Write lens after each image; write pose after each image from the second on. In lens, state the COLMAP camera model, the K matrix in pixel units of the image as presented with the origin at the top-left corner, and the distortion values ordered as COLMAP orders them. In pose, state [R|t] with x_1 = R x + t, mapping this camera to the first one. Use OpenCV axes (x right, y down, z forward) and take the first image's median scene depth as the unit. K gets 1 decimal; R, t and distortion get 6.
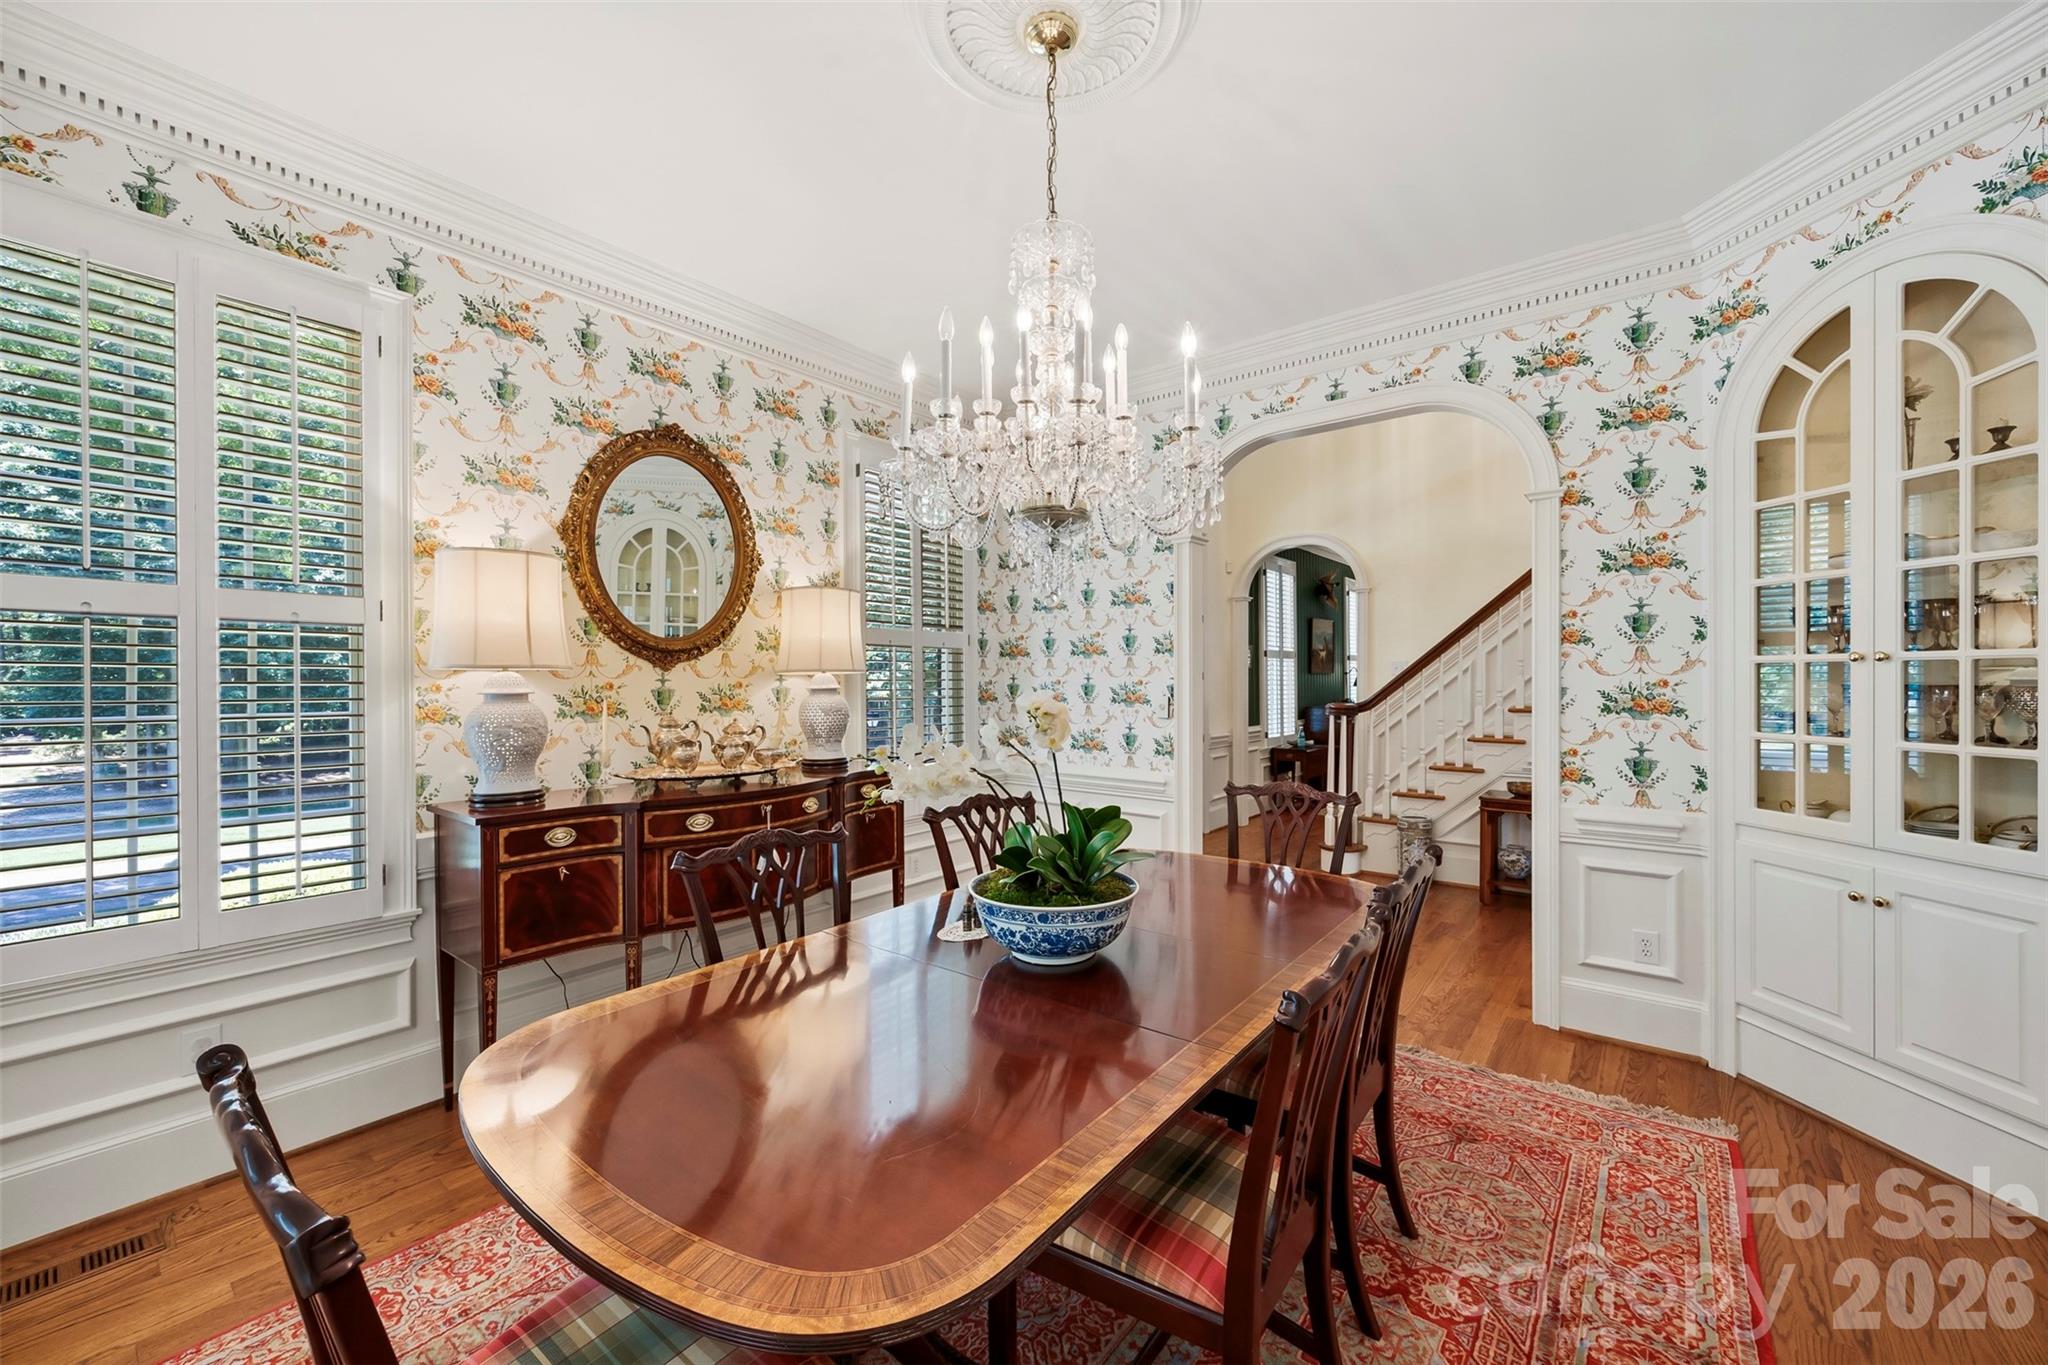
lens RADIAL K [[795.6, 0, 1042.4], [0, 795.6, 682.8], [0, 0, 1]] dist [0.003394, -0.000716]
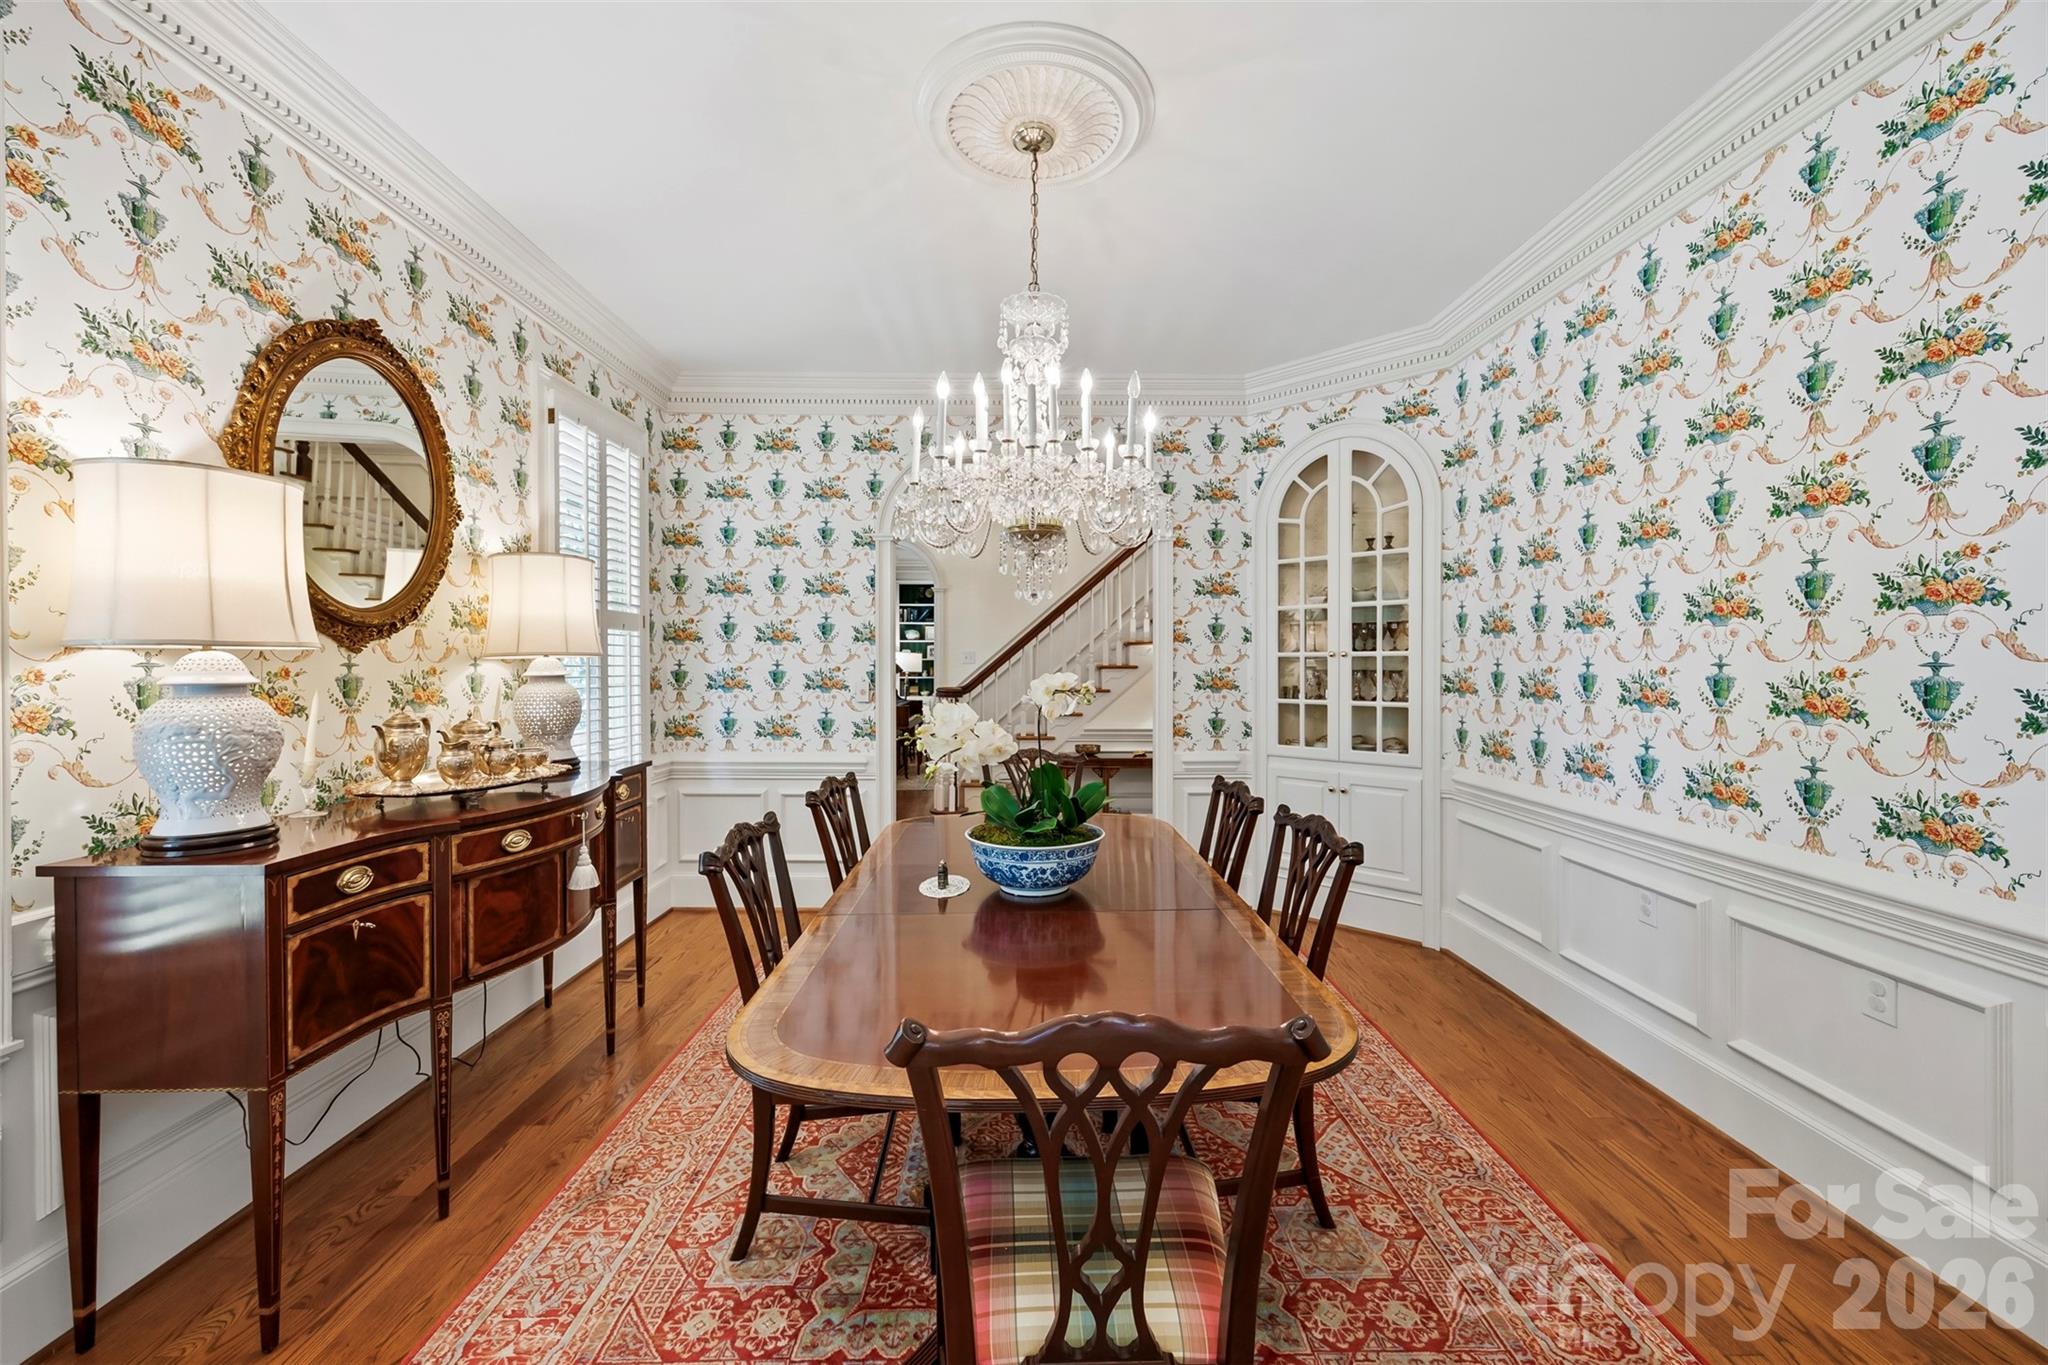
lens RADIAL K [[795.6, 0, 1039.6], [0, 795.6, 670.3], [0, 0, 1]] dist [0.003394, -0.000716]
pose [[0.774668, -0.000748, 0.632367, -0.476791], [0.001063, 0.999999, -0.000120, 0.002521], [-0.632367, 0.000765, 0.774669, 0.032153]]
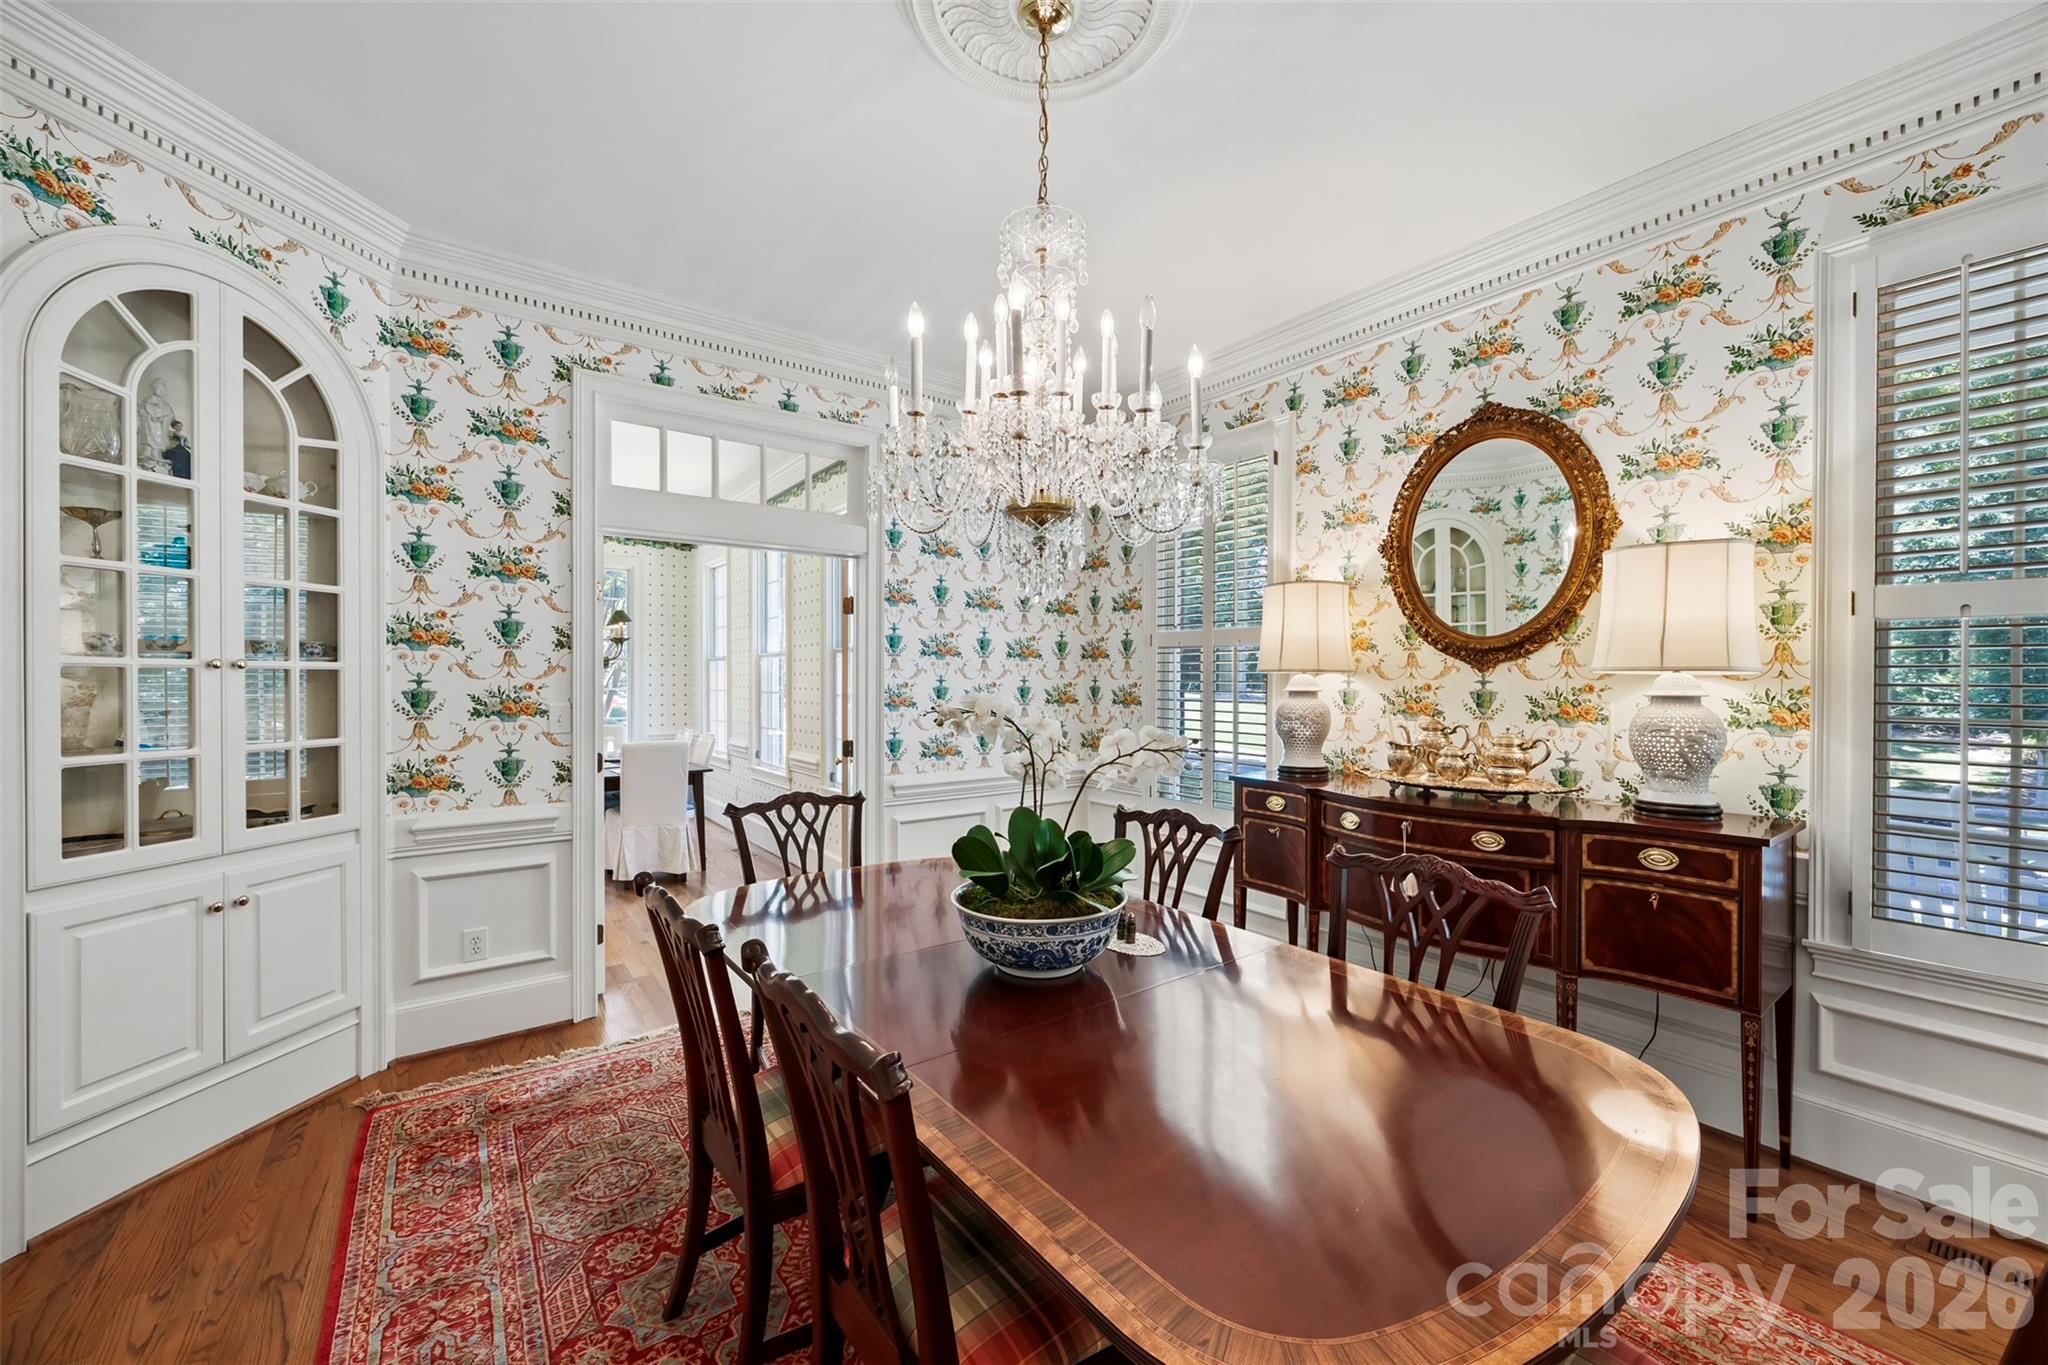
lens RADIAL K [[795.6, 0, 1024.8], [0, 795.6, 688.7], [0, 0, 1]] dist [0.003394, -0.000716]
pose [[-0.262821, 0.011265, -0.964779, 0.600697], [-0.005419, 0.999899, 0.013151, -0.005305], [0.964829, 0.008685, -0.262733, 0.771976]]
